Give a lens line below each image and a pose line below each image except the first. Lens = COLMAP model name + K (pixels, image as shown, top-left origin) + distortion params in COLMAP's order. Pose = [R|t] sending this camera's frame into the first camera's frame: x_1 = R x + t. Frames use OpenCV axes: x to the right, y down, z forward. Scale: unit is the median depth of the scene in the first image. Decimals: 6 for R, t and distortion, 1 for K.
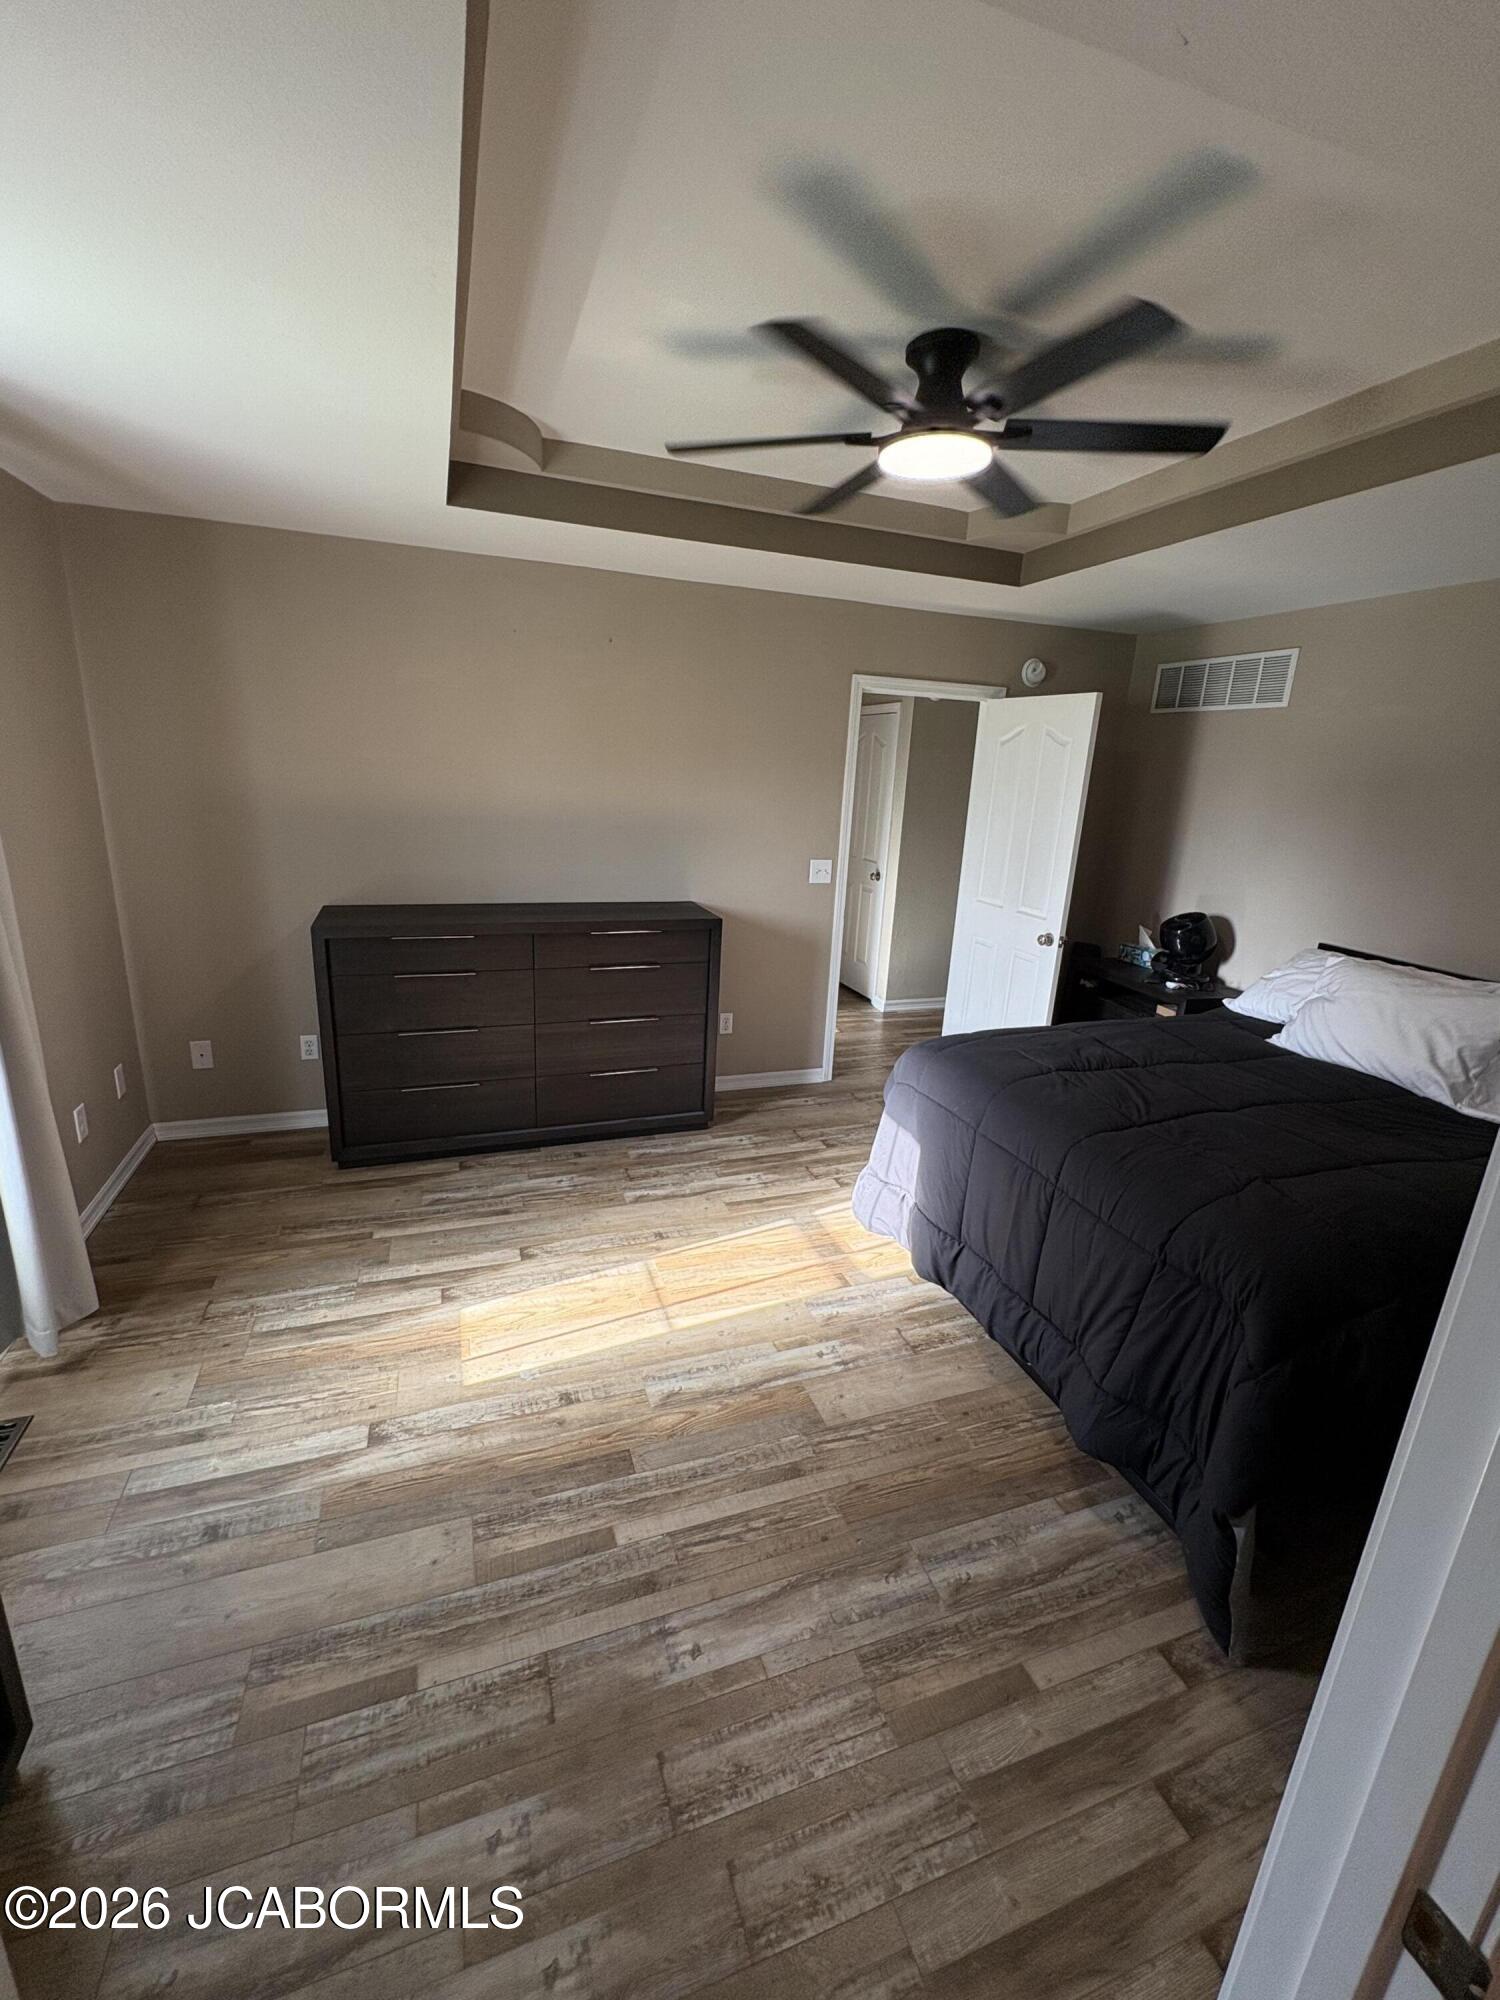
lens RADIAL K [[813.8, 0, 749.5], [0, 813.8, 992.6], [0, 0, 1]] dist [-0.001927, -0.000002]
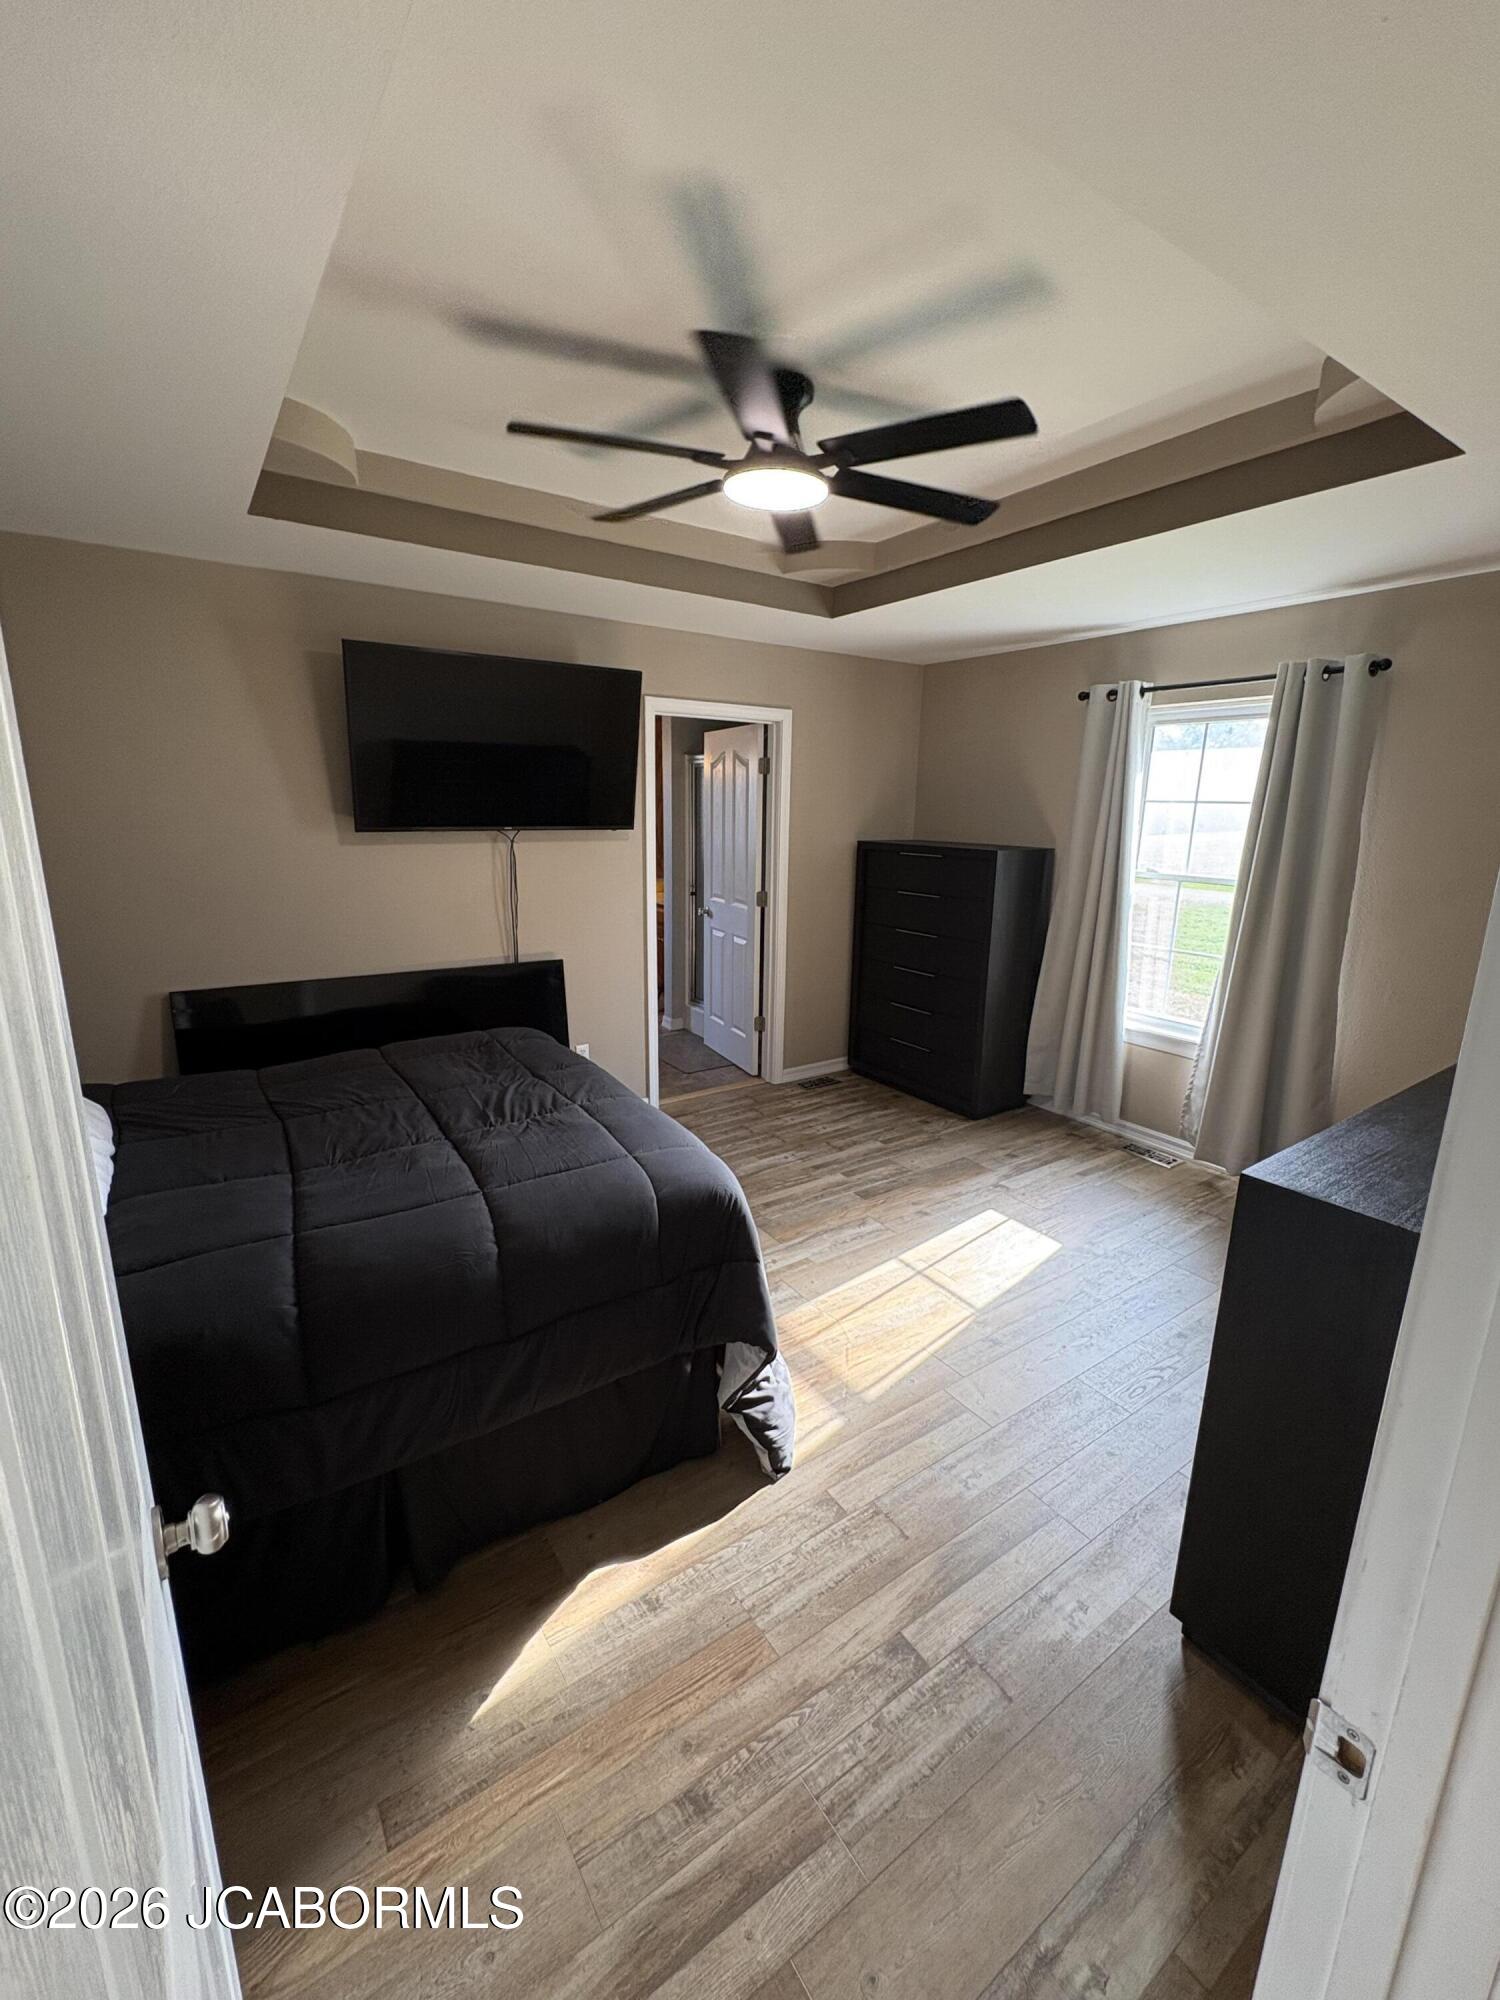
lens RADIAL K [[813.8, 0, 742.2], [0, 813.8, 991.3], [0, 0, 1]] dist [-0.001927, -0.000002]
pose [[-0.965800, 0.000027, -0.259288, 0.558725], [-0.123832, 0.878537, 0.461344, -0.588677], [0.227806, 0.477674, -0.848488, 2.271026]]
